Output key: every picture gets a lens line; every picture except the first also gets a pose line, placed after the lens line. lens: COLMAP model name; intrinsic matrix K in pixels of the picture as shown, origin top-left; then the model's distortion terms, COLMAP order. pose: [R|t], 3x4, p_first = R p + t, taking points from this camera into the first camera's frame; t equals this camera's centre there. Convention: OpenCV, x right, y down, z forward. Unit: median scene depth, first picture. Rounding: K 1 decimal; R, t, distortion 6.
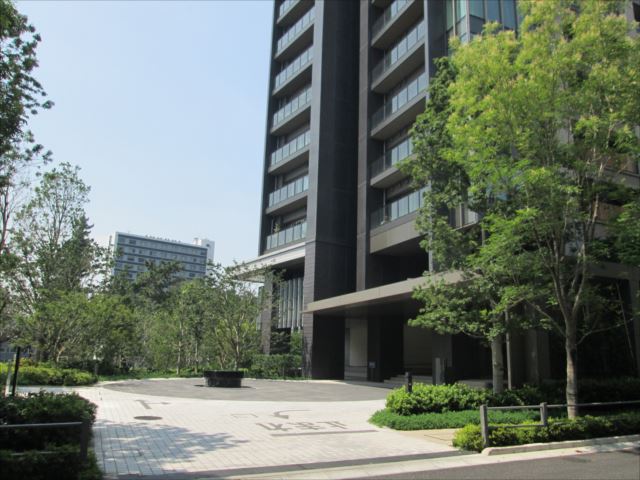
lens RADIAL K [[529.6, 0, 320.0], [0, 529.6, 240.0], [0, 0, 1]] dist [-0.036910, -0.001087]
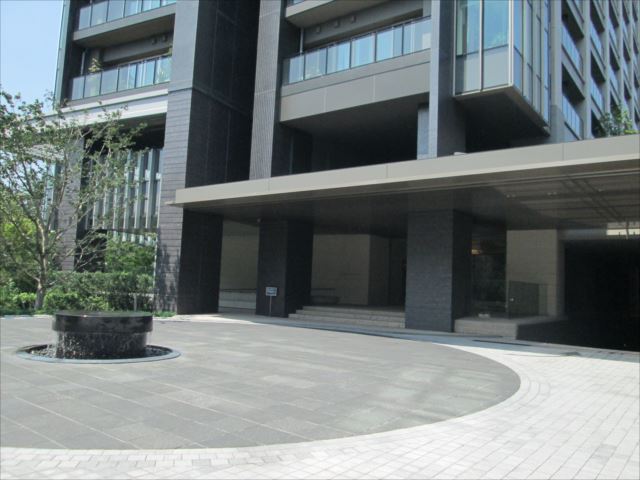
lens RADIAL K [[529.6, 0, 320.0], [0, 529.6, 240.0], [0, 0, 1]] dist [-0.036910, -0.001087]
pose [[0.871432, 0.051818, 0.487771, -0.165618], [-0.127880, 0.984016, 0.123929, 0.078840], [-0.473553, -0.170372, 0.864130, 0.388178]]
